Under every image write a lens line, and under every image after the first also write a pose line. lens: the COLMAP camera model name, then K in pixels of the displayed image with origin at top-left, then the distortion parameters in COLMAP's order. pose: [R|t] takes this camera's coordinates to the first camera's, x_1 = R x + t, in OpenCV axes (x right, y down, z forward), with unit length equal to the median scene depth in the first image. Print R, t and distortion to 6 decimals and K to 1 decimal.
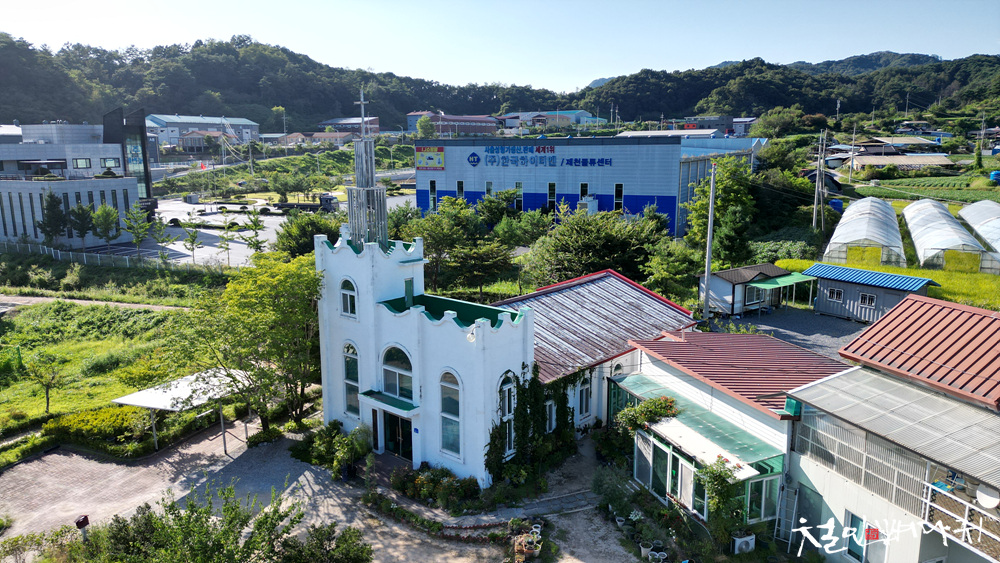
lens RADIAL K [[697.6, 0, 500.0], [0, 697.6, 281.5], [0, 0, 1]] dist [0.067379, -0.073612]
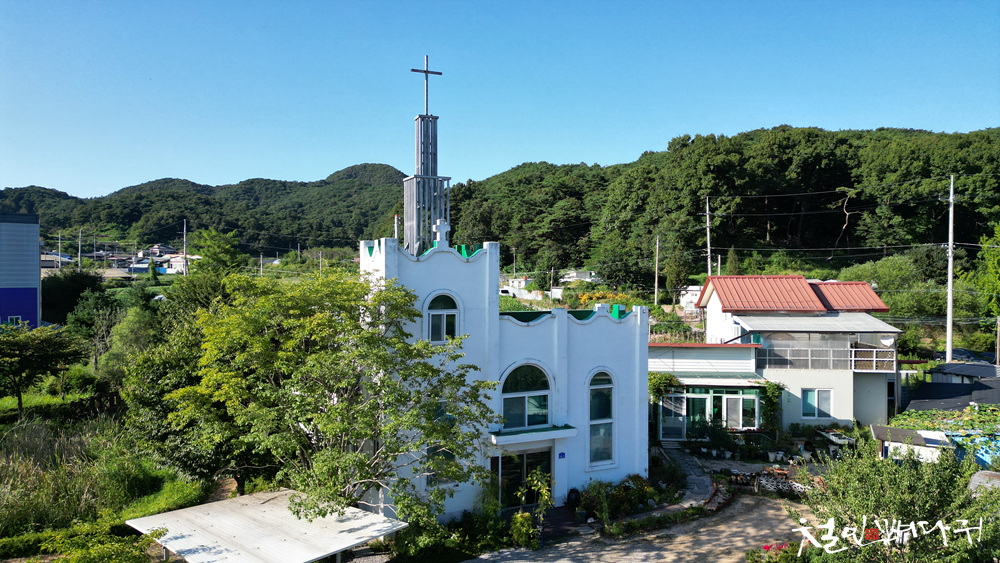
lens RADIAL K [[695.6, 0, 500.7], [0, 695.6, 283.3], [0, 0, 1]] dist [0.068745, -0.065786]
pose [[0.378616, -0.006098, 0.925534, -0.402645], [0.170607, 0.983303, -0.063313, 0.019984], [-0.909694, 0.181874, 0.373334, 0.303806]]
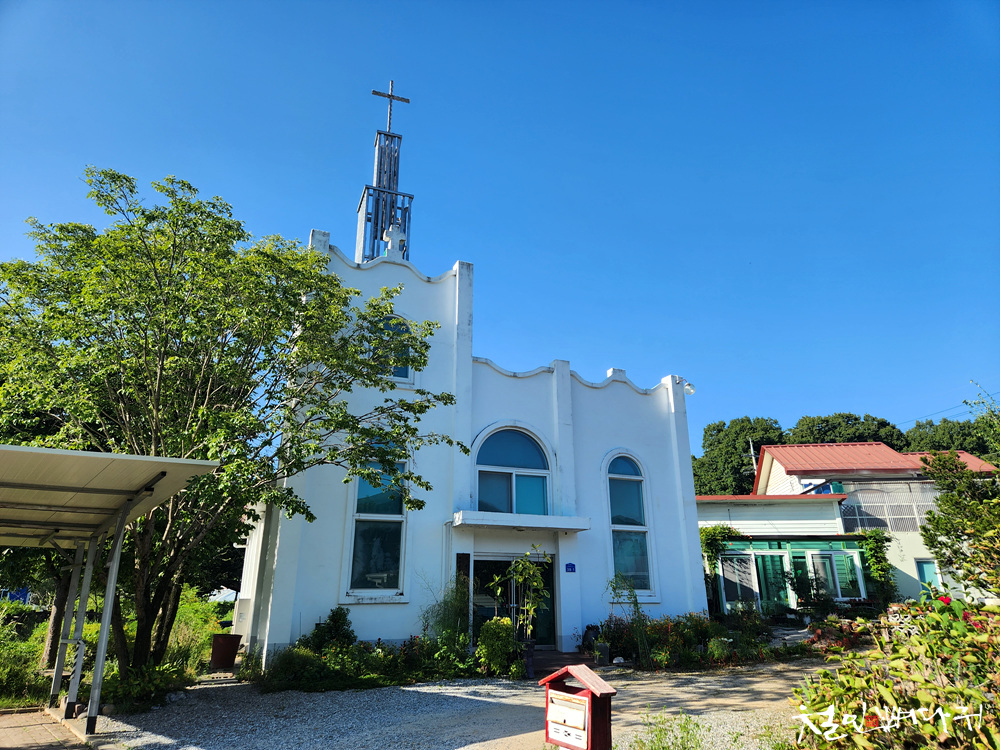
lens RADIAL K [[663.0, 0, 511.4], [0, 663.0, 371.7], [0, 0, 1]] dist [0.057309, -0.003687]
pose [[0.429170, 0.308190, 0.849018, -0.276744], [0.178700, 0.892433, -0.414281, 0.122603], [-0.885370, 0.329517, 0.327932, 0.348177]]
